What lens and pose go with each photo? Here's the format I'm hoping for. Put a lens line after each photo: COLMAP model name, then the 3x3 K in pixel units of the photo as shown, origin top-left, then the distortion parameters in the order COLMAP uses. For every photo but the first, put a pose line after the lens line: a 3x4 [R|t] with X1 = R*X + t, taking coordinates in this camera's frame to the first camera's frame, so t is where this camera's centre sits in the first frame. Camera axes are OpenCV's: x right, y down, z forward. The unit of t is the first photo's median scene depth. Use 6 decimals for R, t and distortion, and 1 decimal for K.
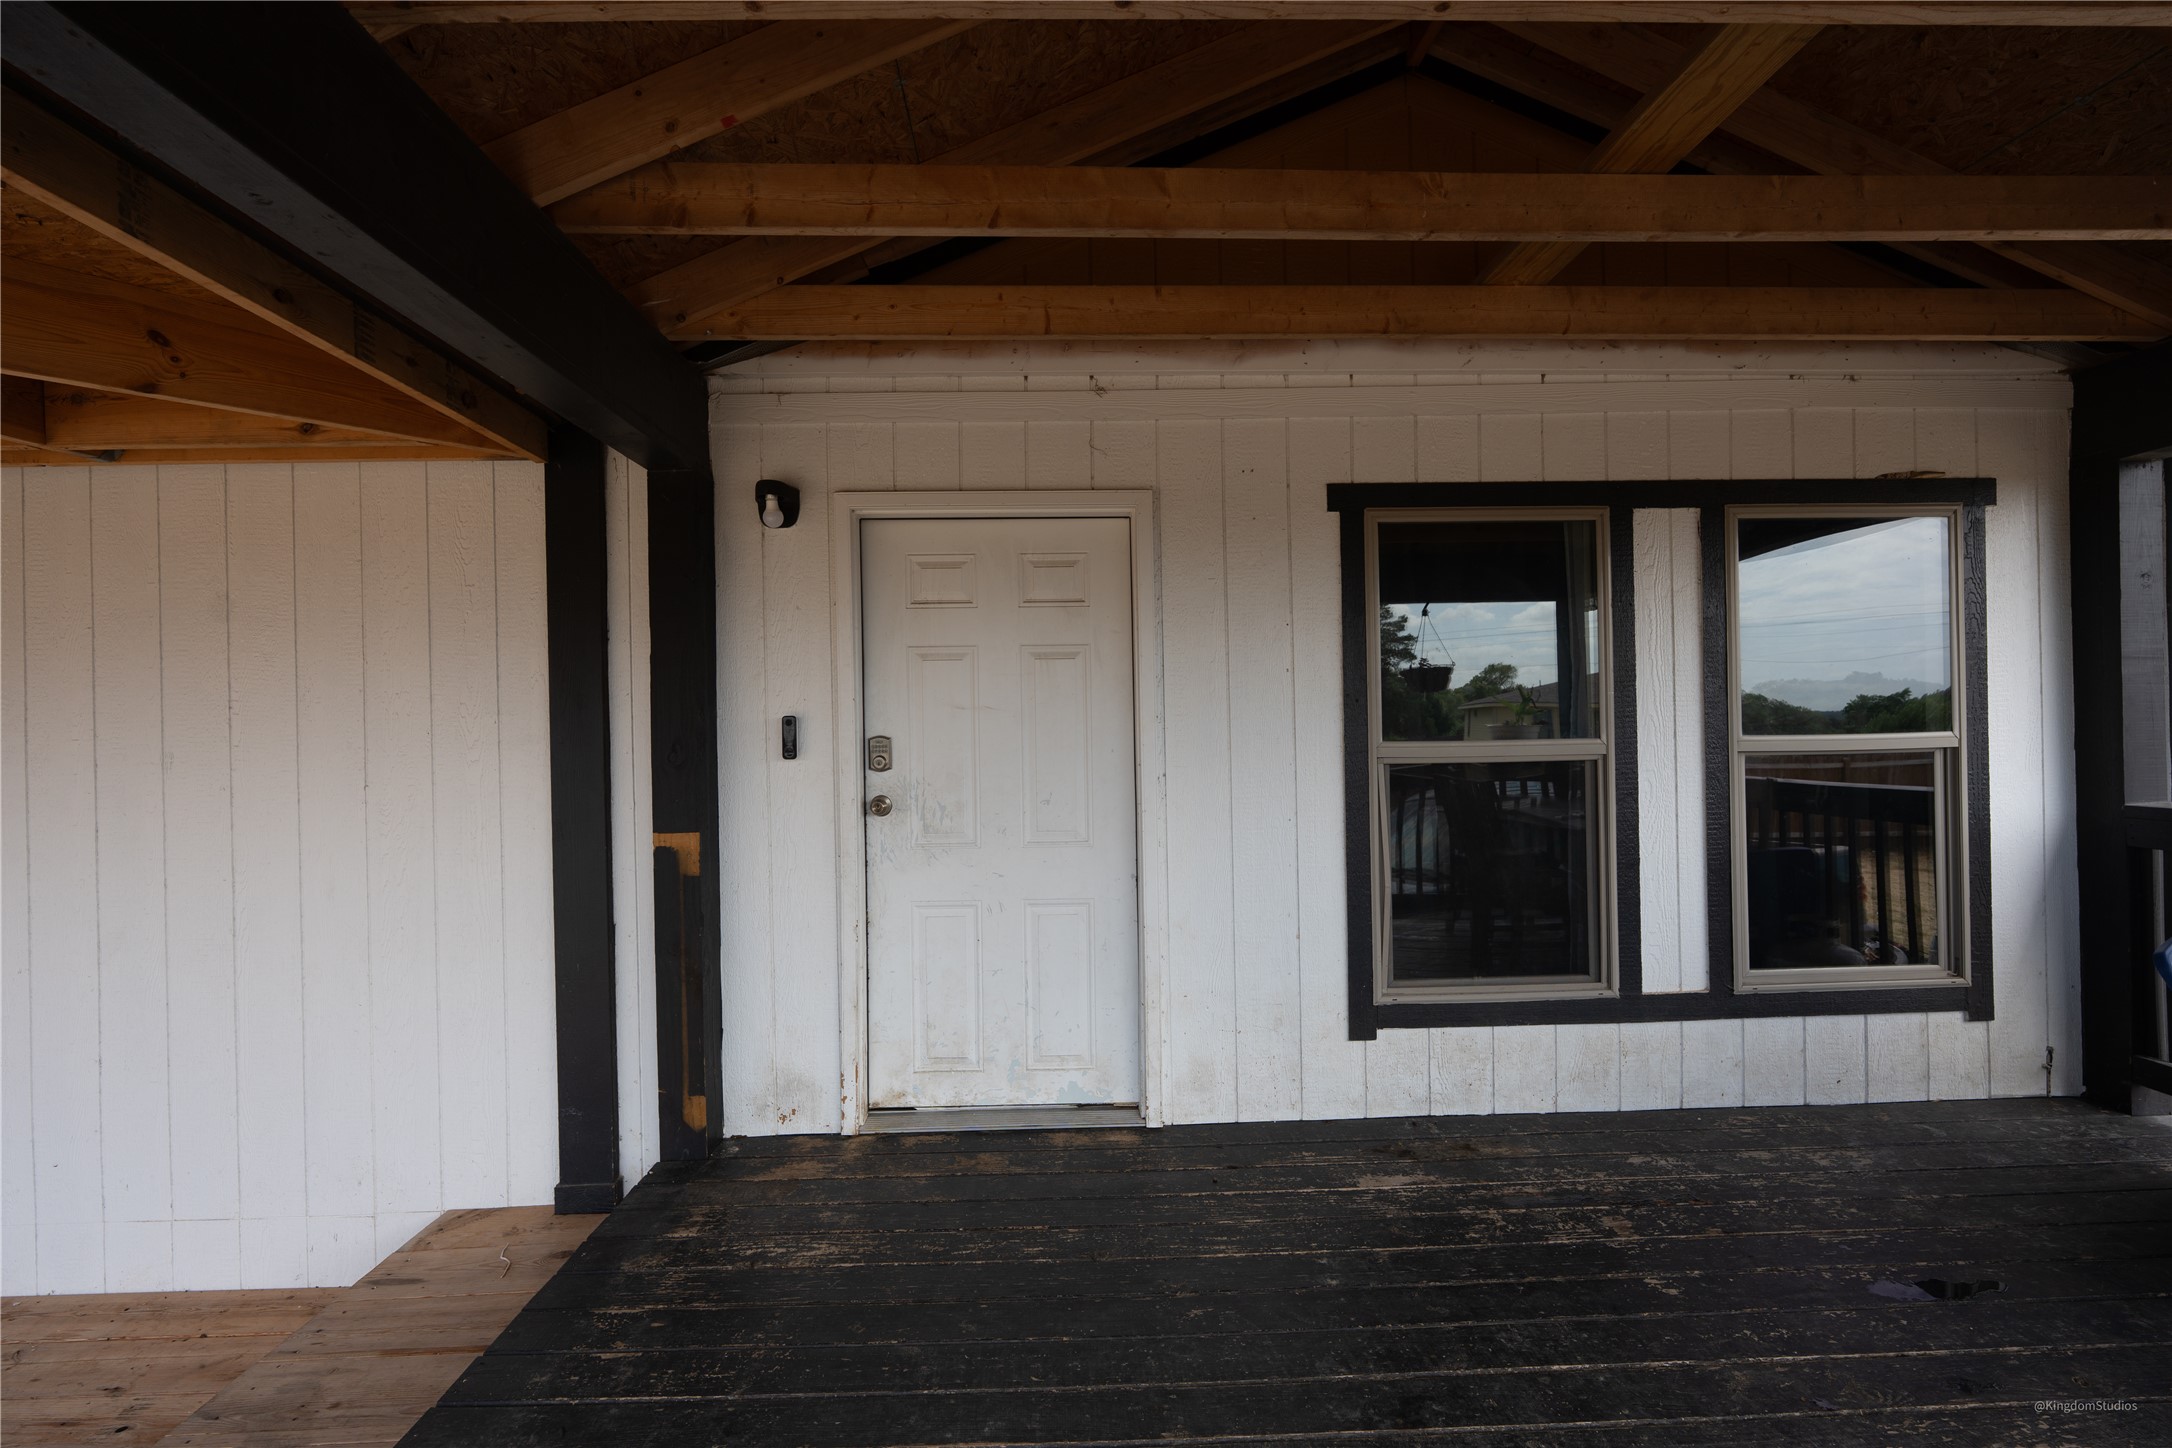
lens RADIAL K [[932.9, 0, 1072.7], [0, 932.9, 725.7], [0, 0, 1]] dist [0.000335, 0.000217]
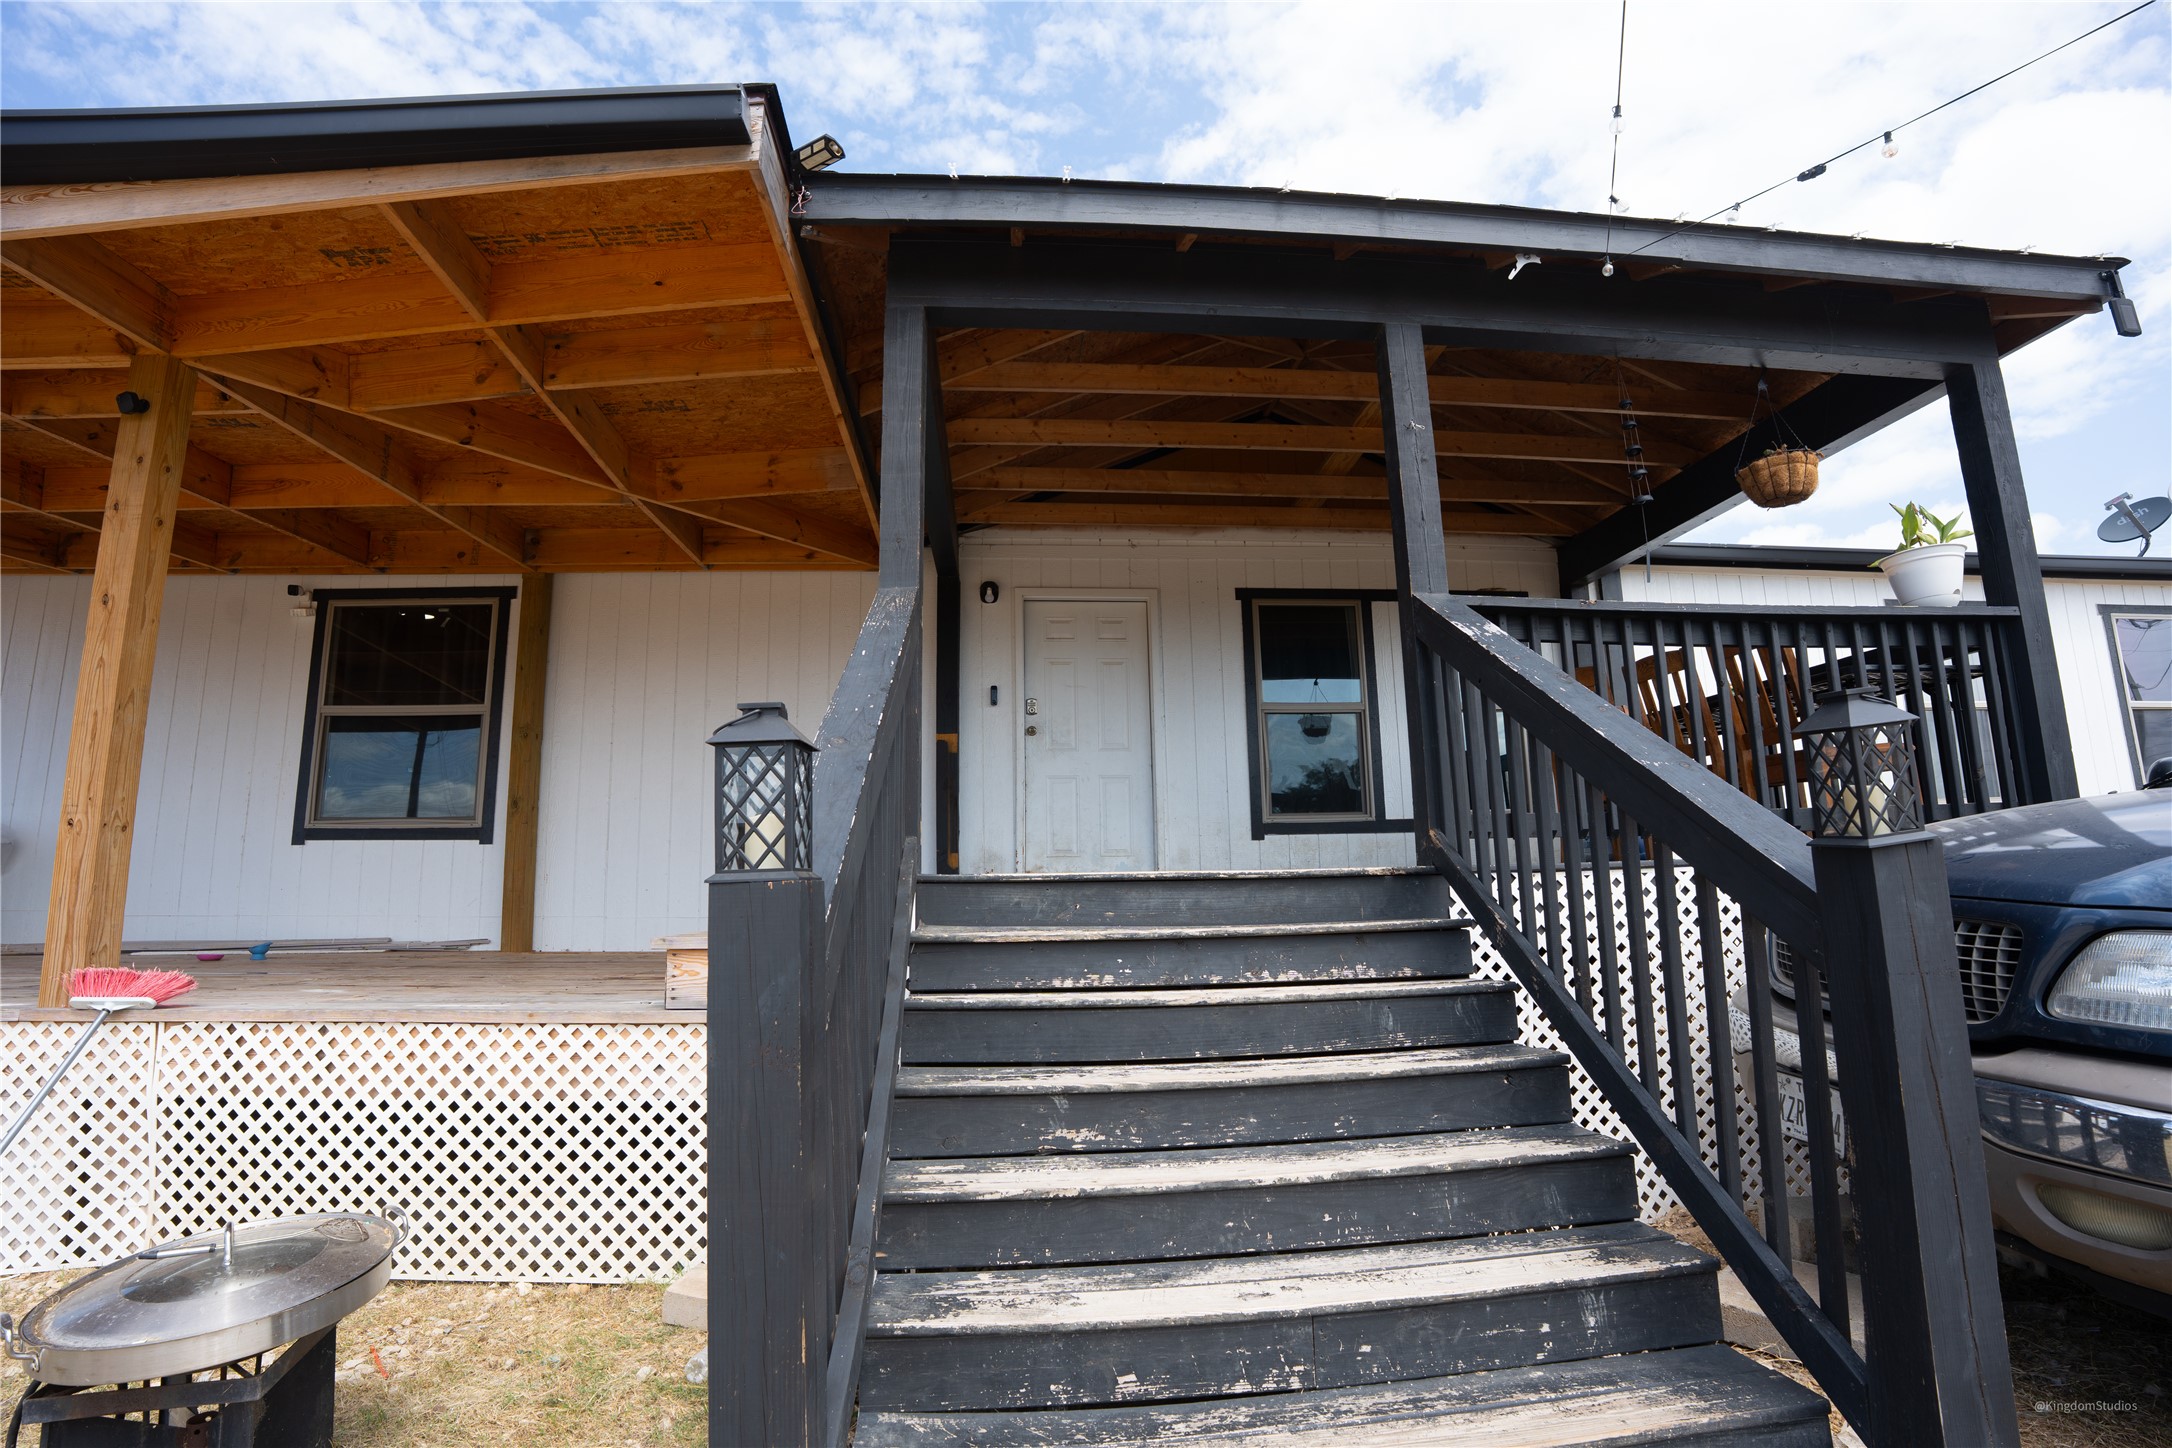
lens RADIAL K [[956.2, 0, 1082.3], [0, 956.2, 725.7], [0, 0, 1]] dist [-0.007294, 0.001199]
pose [[0.998572, 0.008227, 0.052790, -0.210028], [0.000149, 0.987638, -0.156755, 0.424819], [-0.053427, 0.156539, 0.986226, -1.184616]]
